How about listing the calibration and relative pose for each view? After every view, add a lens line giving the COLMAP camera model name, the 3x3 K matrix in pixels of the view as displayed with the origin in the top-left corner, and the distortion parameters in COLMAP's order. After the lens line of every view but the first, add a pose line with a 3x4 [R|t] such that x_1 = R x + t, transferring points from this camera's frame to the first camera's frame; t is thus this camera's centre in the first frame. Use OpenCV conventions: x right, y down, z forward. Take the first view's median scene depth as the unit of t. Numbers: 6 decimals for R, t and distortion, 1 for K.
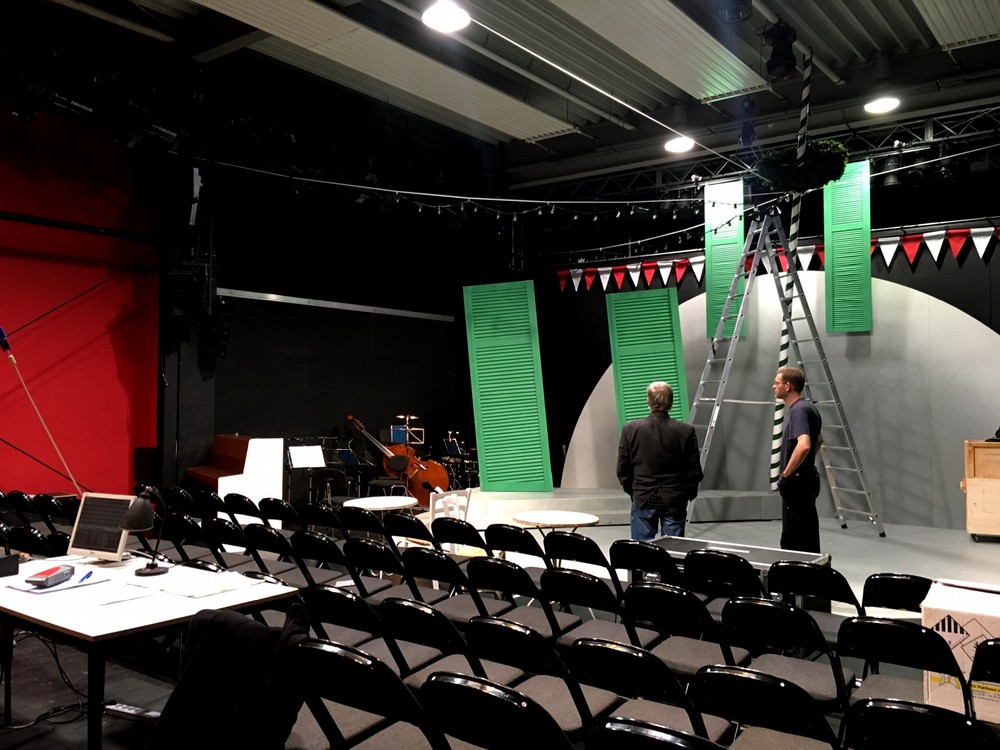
lens RADIAL K [[851.7, 0, 500.0], [0, 851.7, 375.0], [0, 0, 1]] dist [0.045950, -0.044727]
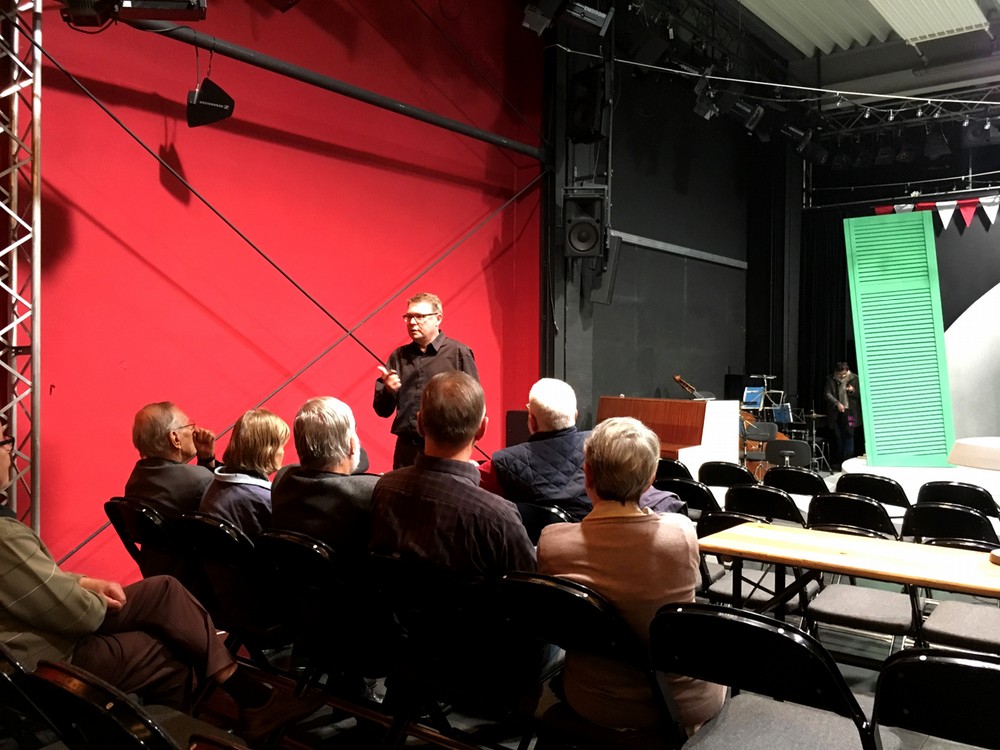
lens RADIAL K [[851.7, 0, 500.0], [0, 851.7, 375.0], [0, 0, 1]] dist [0.045950, -0.044727]
pose [[0.999597, 0.004504, -0.028018, -0.354559], [-0.003358, 0.999161, 0.040820, 0.014464], [0.028178, -0.040709, 0.998774, 0.154841]]
